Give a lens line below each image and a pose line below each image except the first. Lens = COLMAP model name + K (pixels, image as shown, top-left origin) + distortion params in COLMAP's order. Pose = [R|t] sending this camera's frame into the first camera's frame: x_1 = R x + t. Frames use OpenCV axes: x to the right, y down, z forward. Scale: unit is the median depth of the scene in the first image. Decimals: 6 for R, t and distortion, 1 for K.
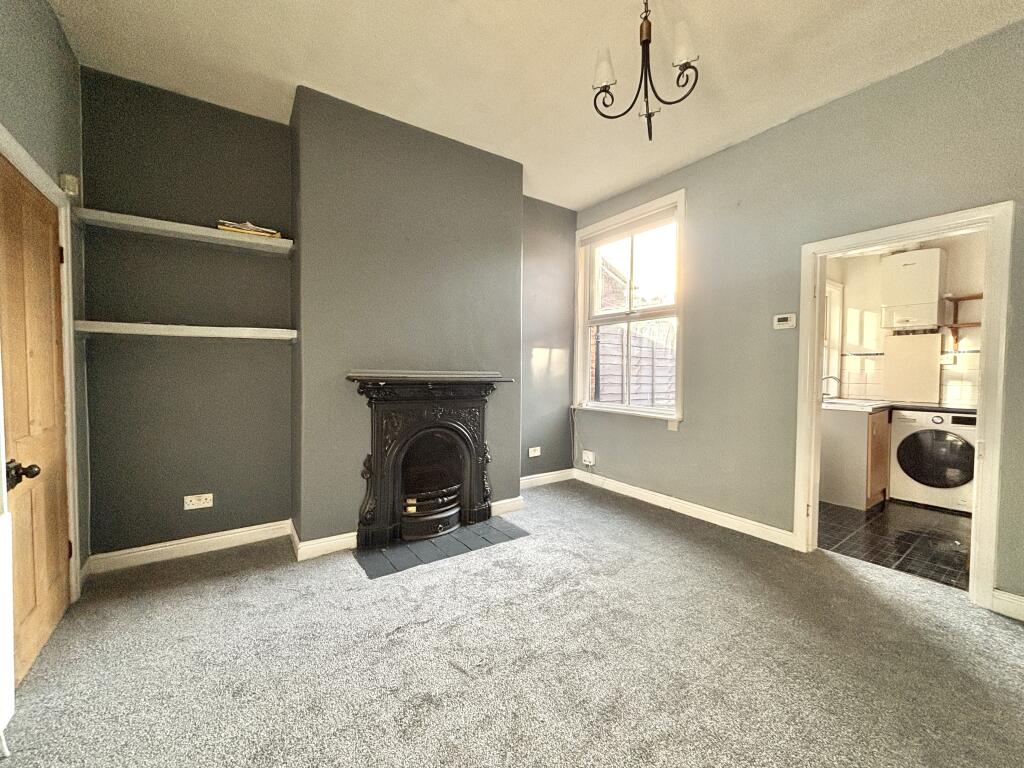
lens RADIAL K [[410.4, 0, 488.6], [0, 410.4, 381.9], [0, 0, 1]] dist [0.026053, -0.017647]
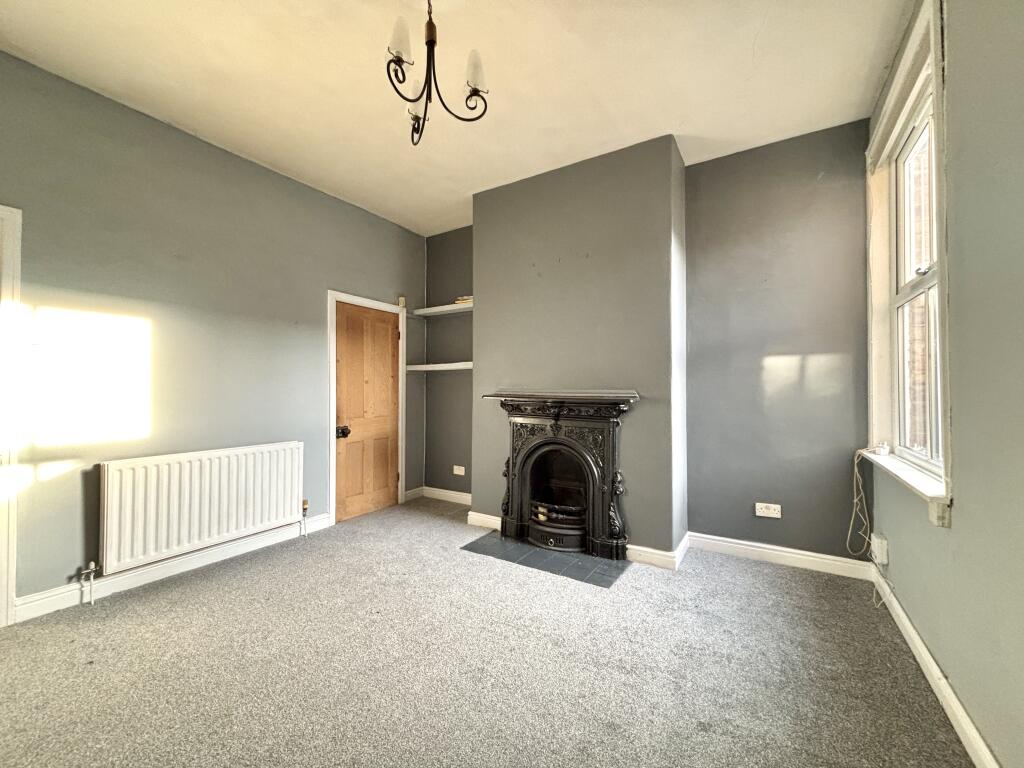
lens RADIAL K [[406.2, 0, 512.0], [0, 406.2, 384.0], [0, 0, 1]] dist [-0.001124, -0.000075]
pose [[0.413191, -0.016909, -0.910487, 0.683573], [-0.025358, 0.999226, -0.030065, -0.006797], [0.910291, 0.035511, 0.412443, 0.421507]]
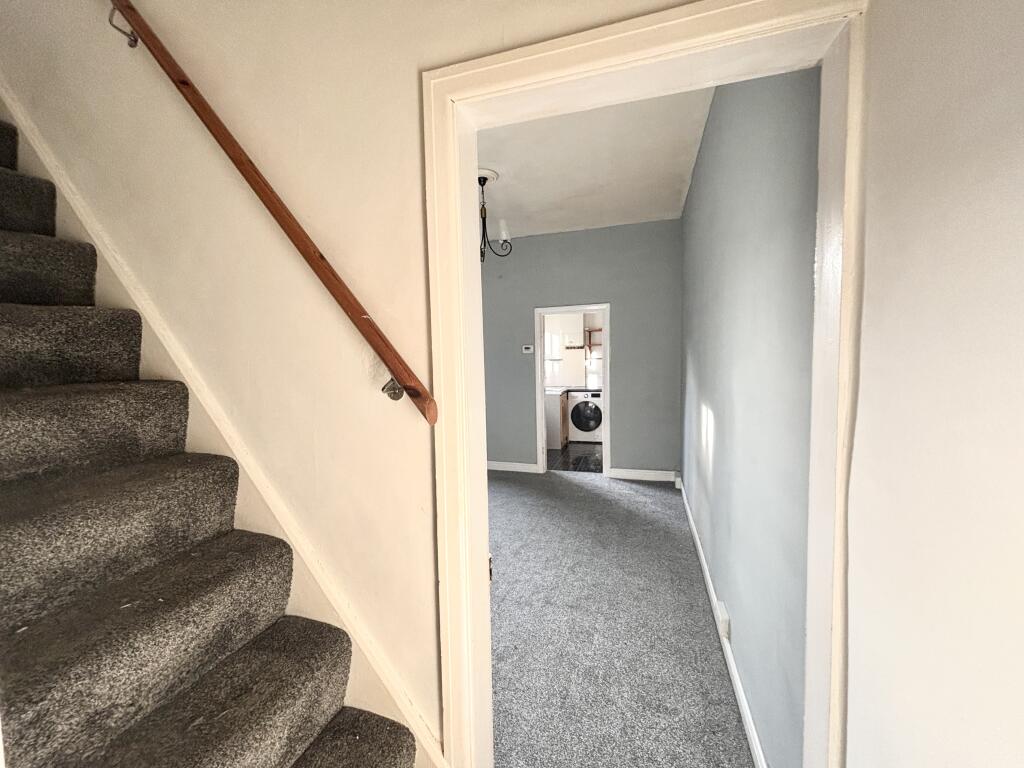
lens RADIAL K [[413.5, 0, 512.0], [0, 413.5, 384.0], [0, 0, 1]] dist [0.003065, 0.000451]
pose [[0.782133, -0.059235, 0.620290, -0.406232], [0.045456, 0.998243, 0.038011, -0.058658], [-0.621452, -0.001534, 0.783451, -0.318908]]
